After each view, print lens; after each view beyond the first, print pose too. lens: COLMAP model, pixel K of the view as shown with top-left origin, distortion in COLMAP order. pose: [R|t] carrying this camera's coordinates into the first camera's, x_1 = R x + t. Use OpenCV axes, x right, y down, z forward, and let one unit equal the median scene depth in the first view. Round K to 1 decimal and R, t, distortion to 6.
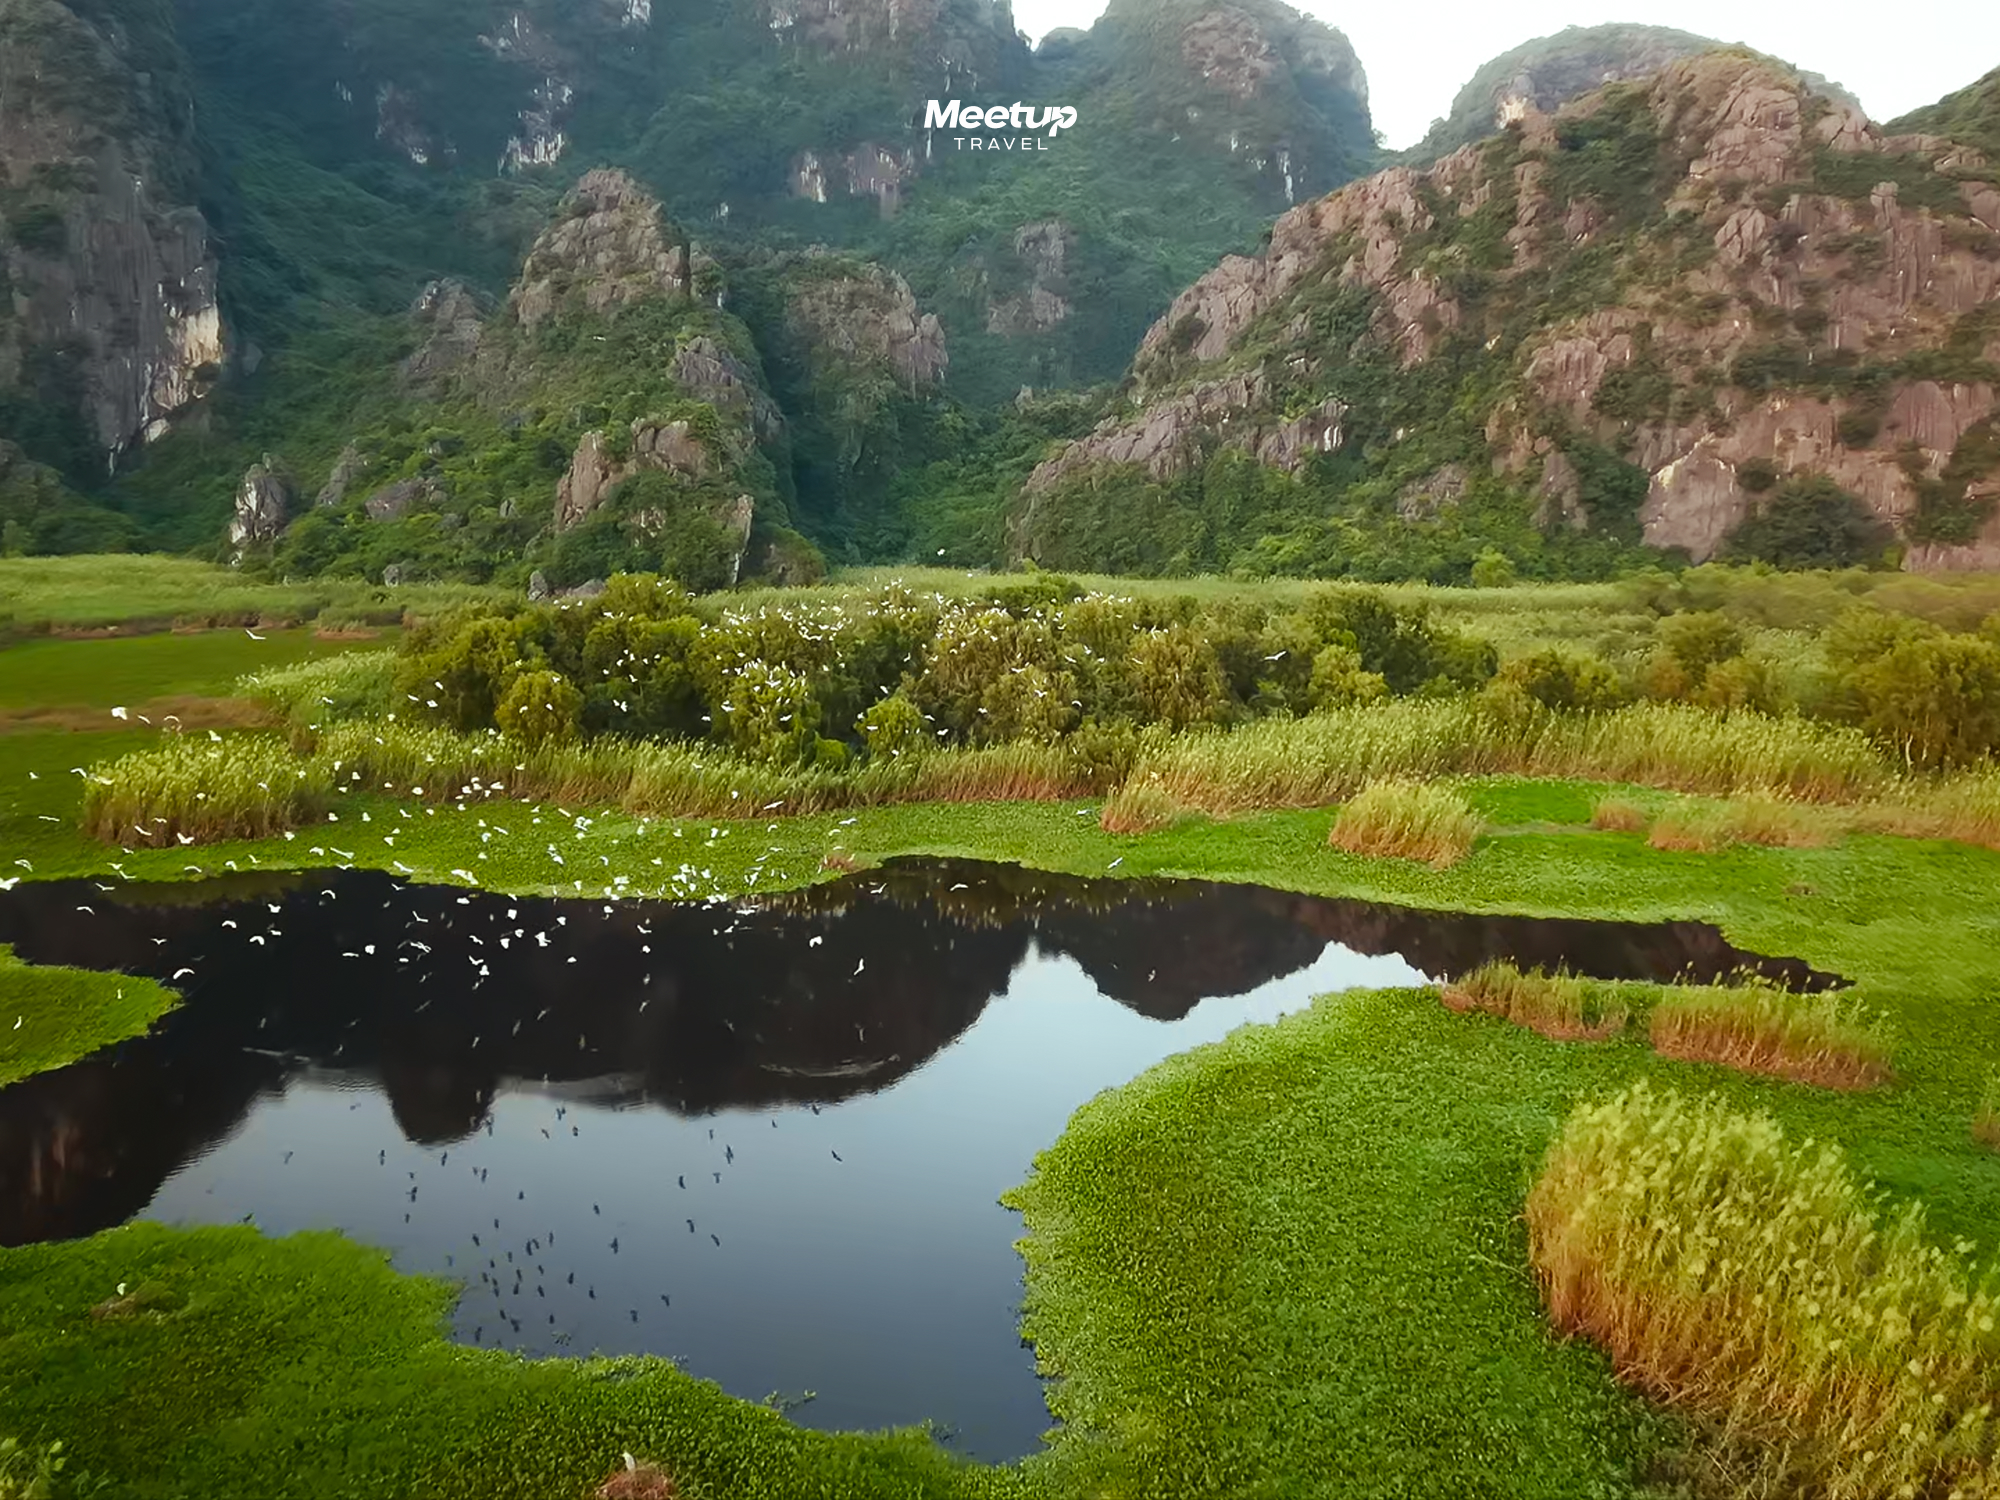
lens RADIAL K [[1907.7, 0, 1000.0], [0, 1907.7, 750.0], [0, 0, 1]] dist [0.080850, -0.161469]
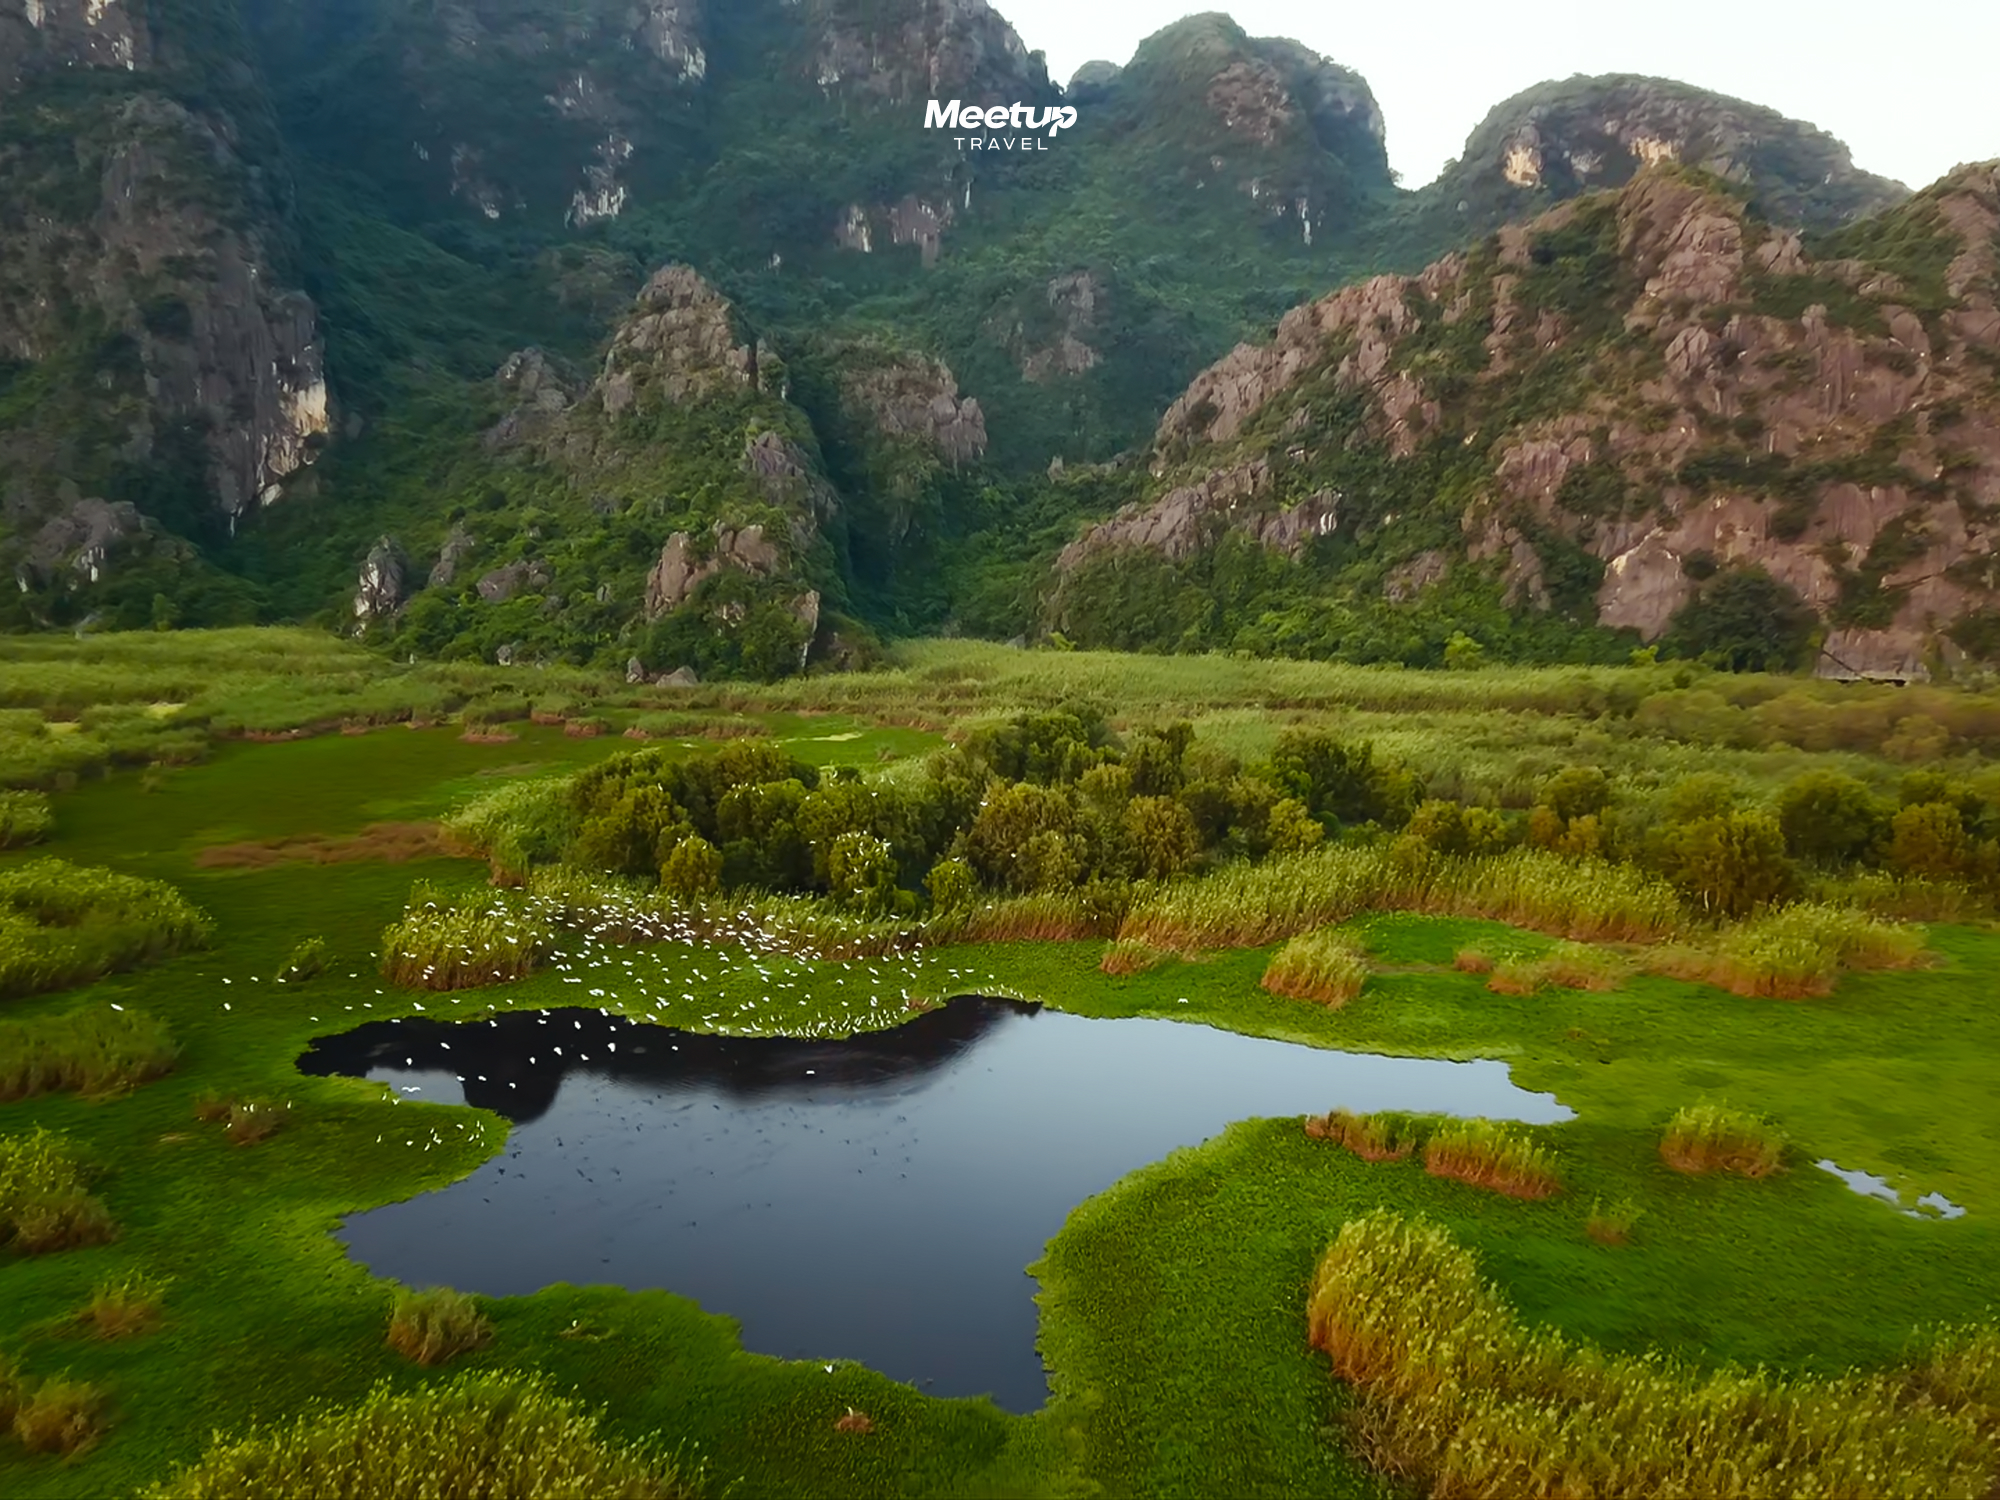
lens RADIAL K [[1903.4, 0, 1000.0], [0, 1903.4, 750.0], [0, 0, 1]] dist [0.129645, -0.331684]
pose [[0.999816, -0.001350, -0.019113, 0.001834], [0.001635, 0.999888, 0.014909, -0.046708], [0.019091, -0.014938, 0.999706, -0.132149]]
